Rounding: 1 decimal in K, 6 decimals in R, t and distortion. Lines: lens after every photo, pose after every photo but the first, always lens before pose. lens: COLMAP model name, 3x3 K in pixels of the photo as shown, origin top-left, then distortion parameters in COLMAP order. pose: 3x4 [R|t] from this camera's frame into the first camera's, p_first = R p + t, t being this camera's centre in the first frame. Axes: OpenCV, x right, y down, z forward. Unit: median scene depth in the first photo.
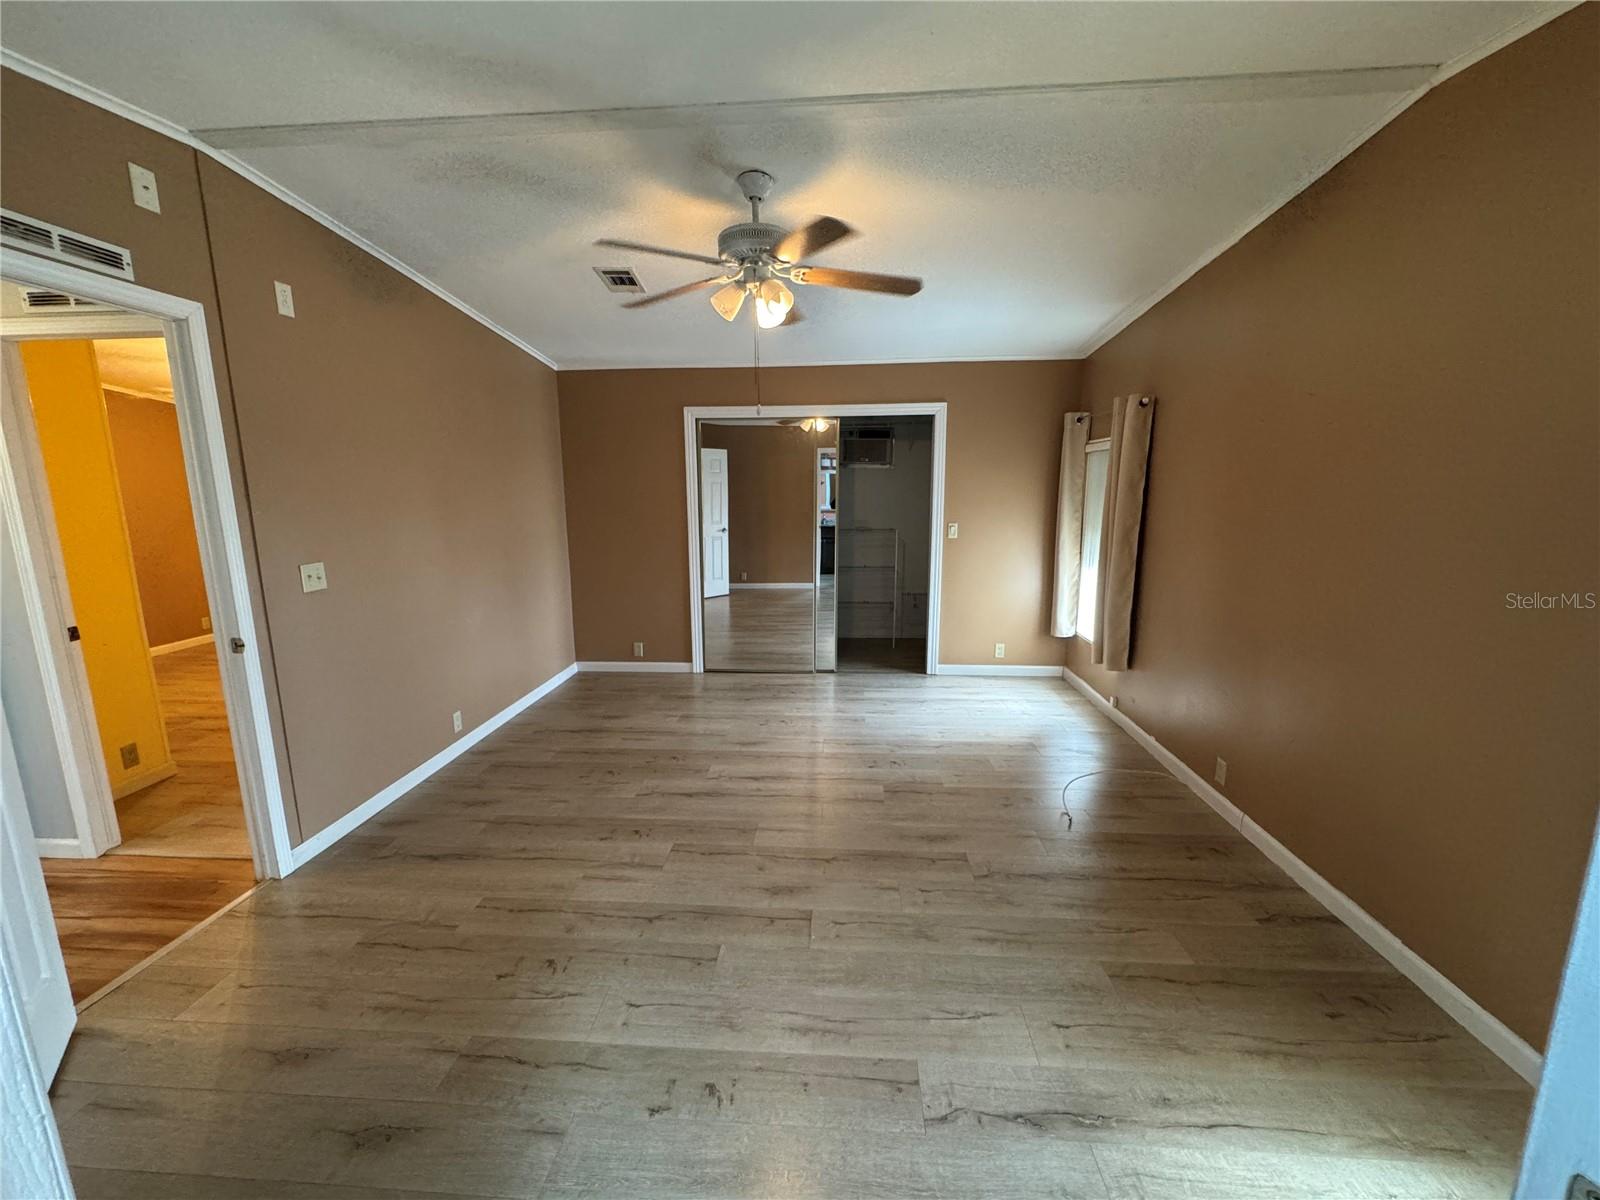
lens RADIAL K [[635.0, 0, 800.2], [0, 635.0, 599.6], [0, 0, 1]] dist [-0.003724, 0.000318]
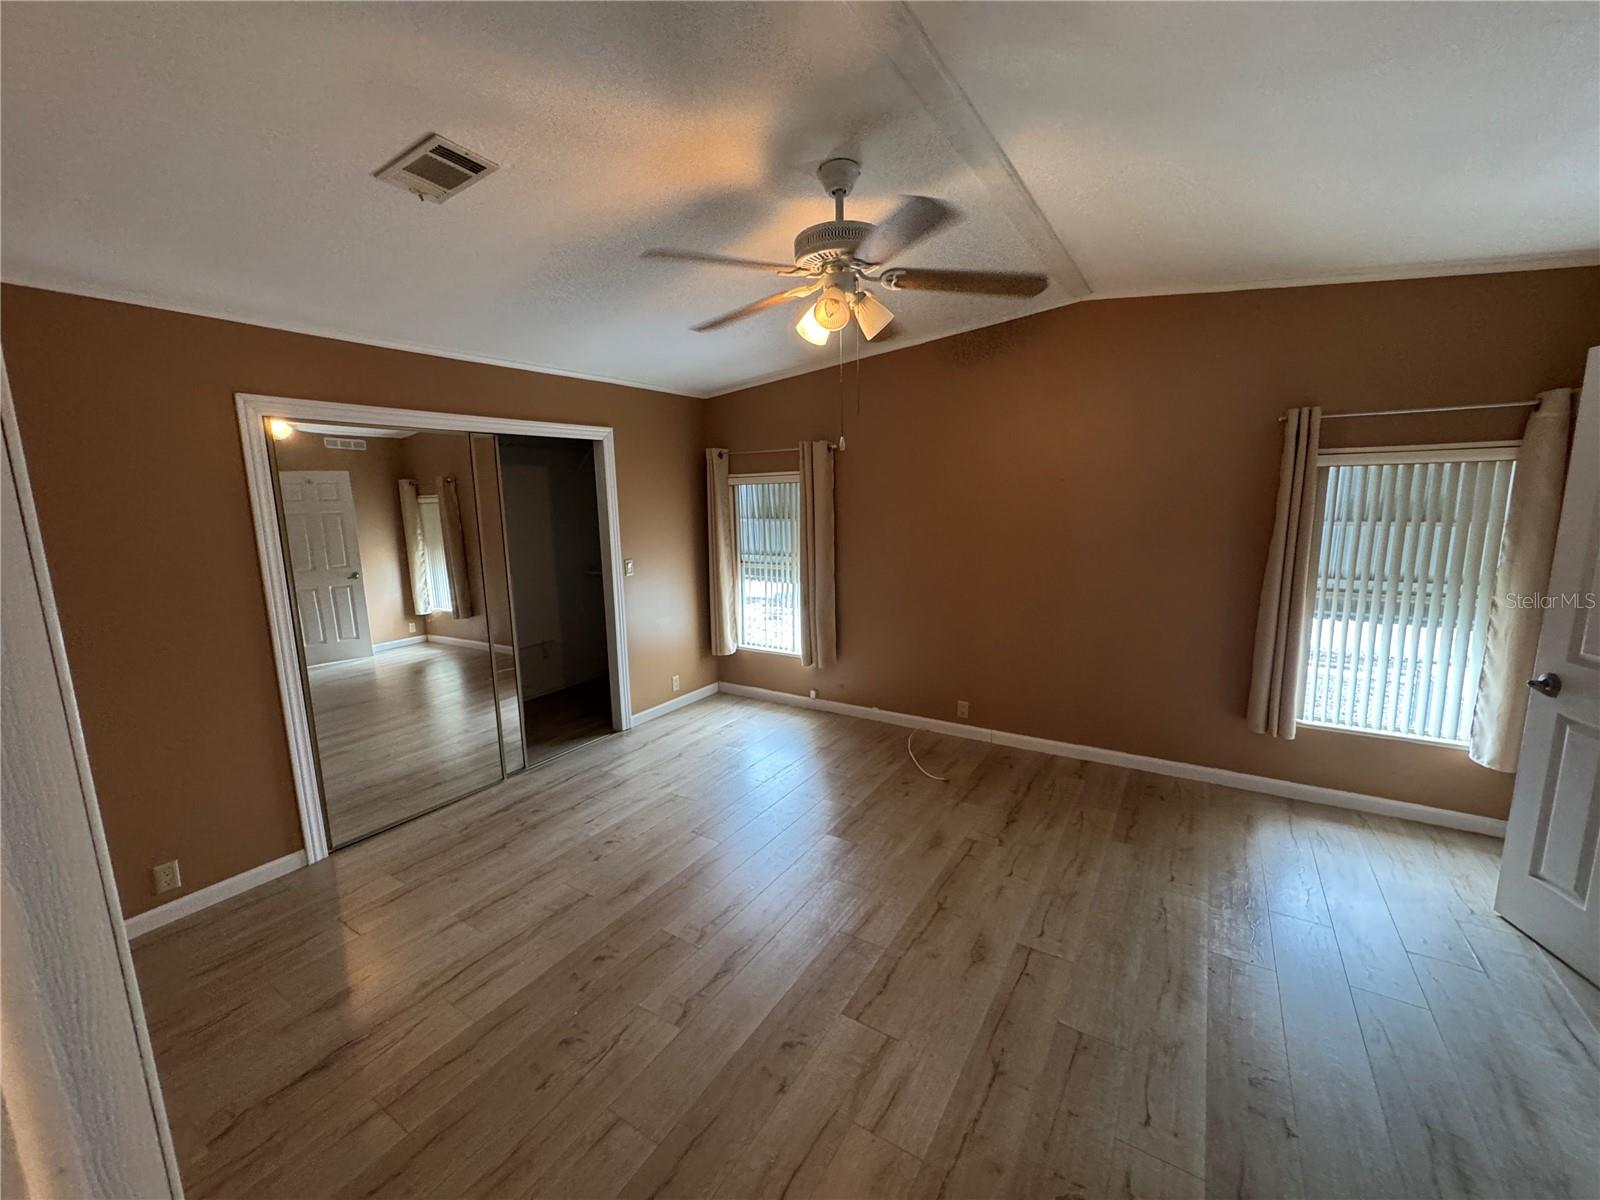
lens RADIAL K [[635.0, 0, 799.3], [0, 635.0, 599.8], [0, 0, 1]] dist [-0.003724, 0.000318]
pose [[0.478112, -0.146653, 0.865968, -0.527040], [0.172831, 0.982393, 0.070948, -0.103015], [-0.861126, 0.115745, 0.495040, 0.407612]]
